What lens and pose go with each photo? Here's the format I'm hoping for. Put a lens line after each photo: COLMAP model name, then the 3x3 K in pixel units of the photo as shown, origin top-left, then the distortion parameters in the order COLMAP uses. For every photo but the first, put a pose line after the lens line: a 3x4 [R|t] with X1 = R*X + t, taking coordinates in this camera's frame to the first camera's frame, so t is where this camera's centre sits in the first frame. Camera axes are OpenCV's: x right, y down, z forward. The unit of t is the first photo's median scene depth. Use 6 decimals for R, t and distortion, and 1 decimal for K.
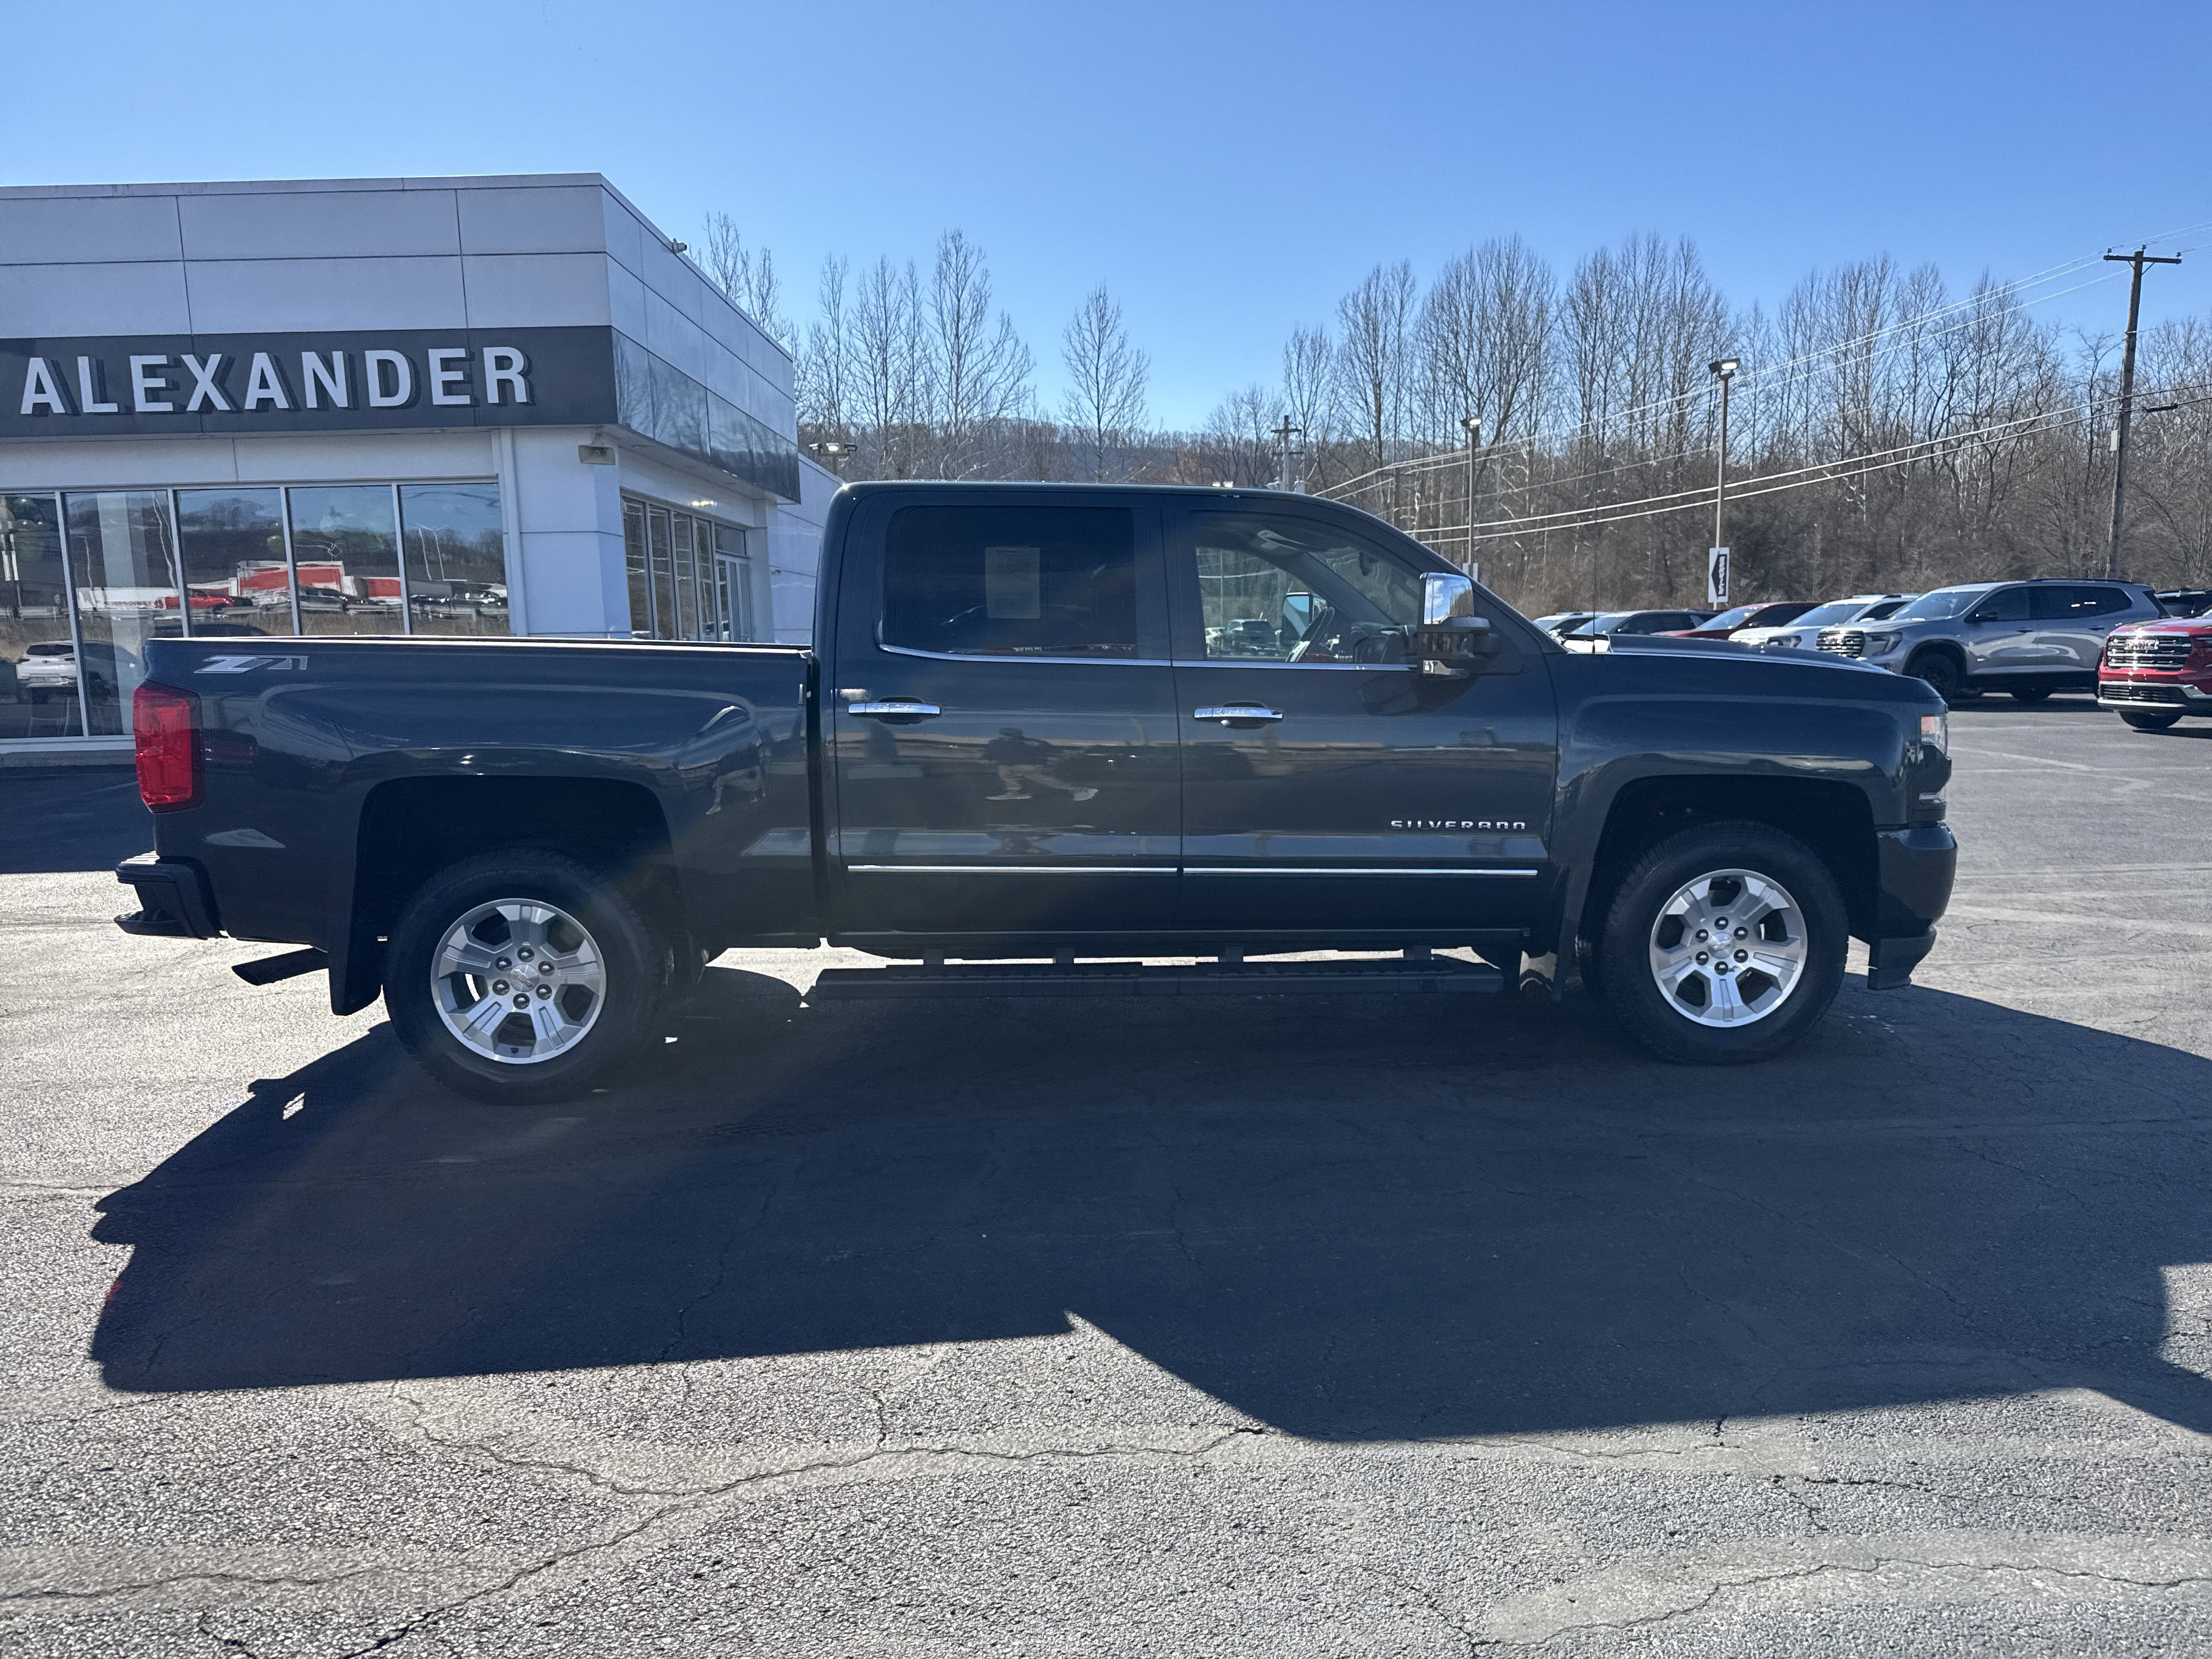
lens RADIAL K [[1568.2, 0, 1106.0], [0, 1568.2, 829.5], [0, 0, 1]] dist [-0.000302, -0.008053]
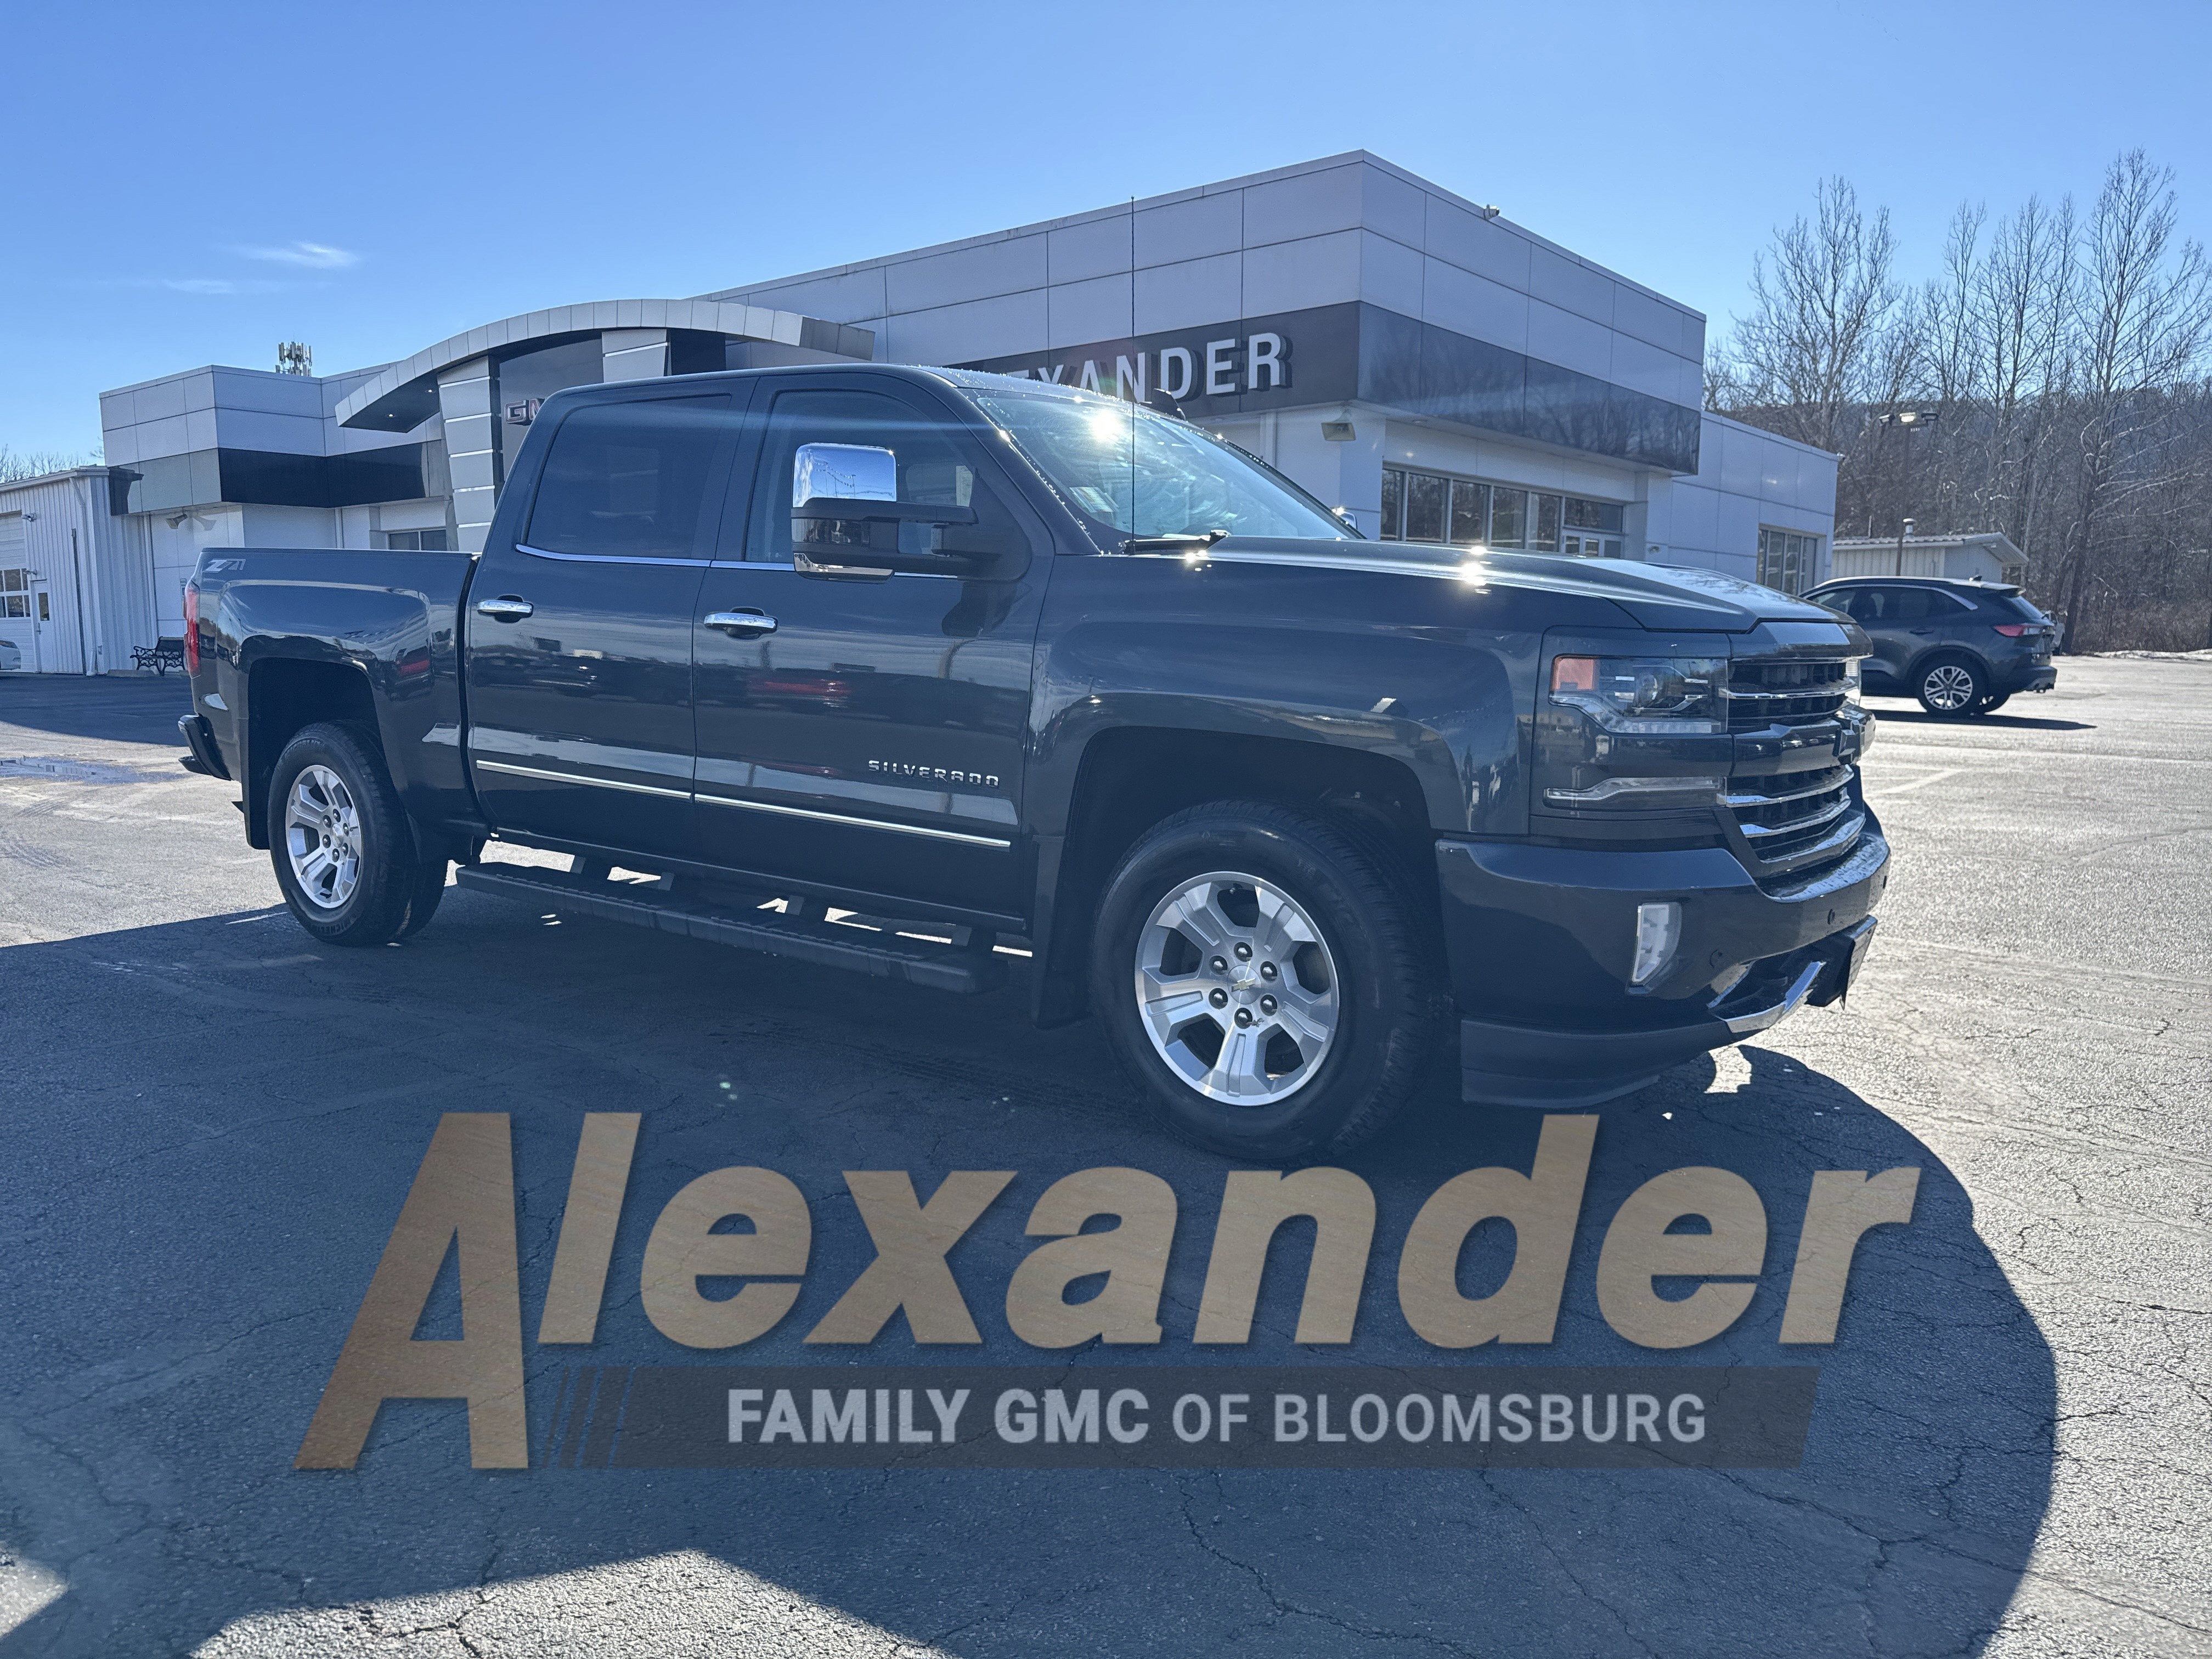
lens RADIAL K [[1517.0, 0, 1113.9], [0, 1517.0, 870.6], [0, 0, 1]] dist [0.003597, -0.013982]
pose [[0.755748, 0.118698, -0.644015, 0.712939], [-0.097809, 0.992865, 0.068216, -0.013438], [0.647517, 0.011436, 0.761965, 0.428453]]
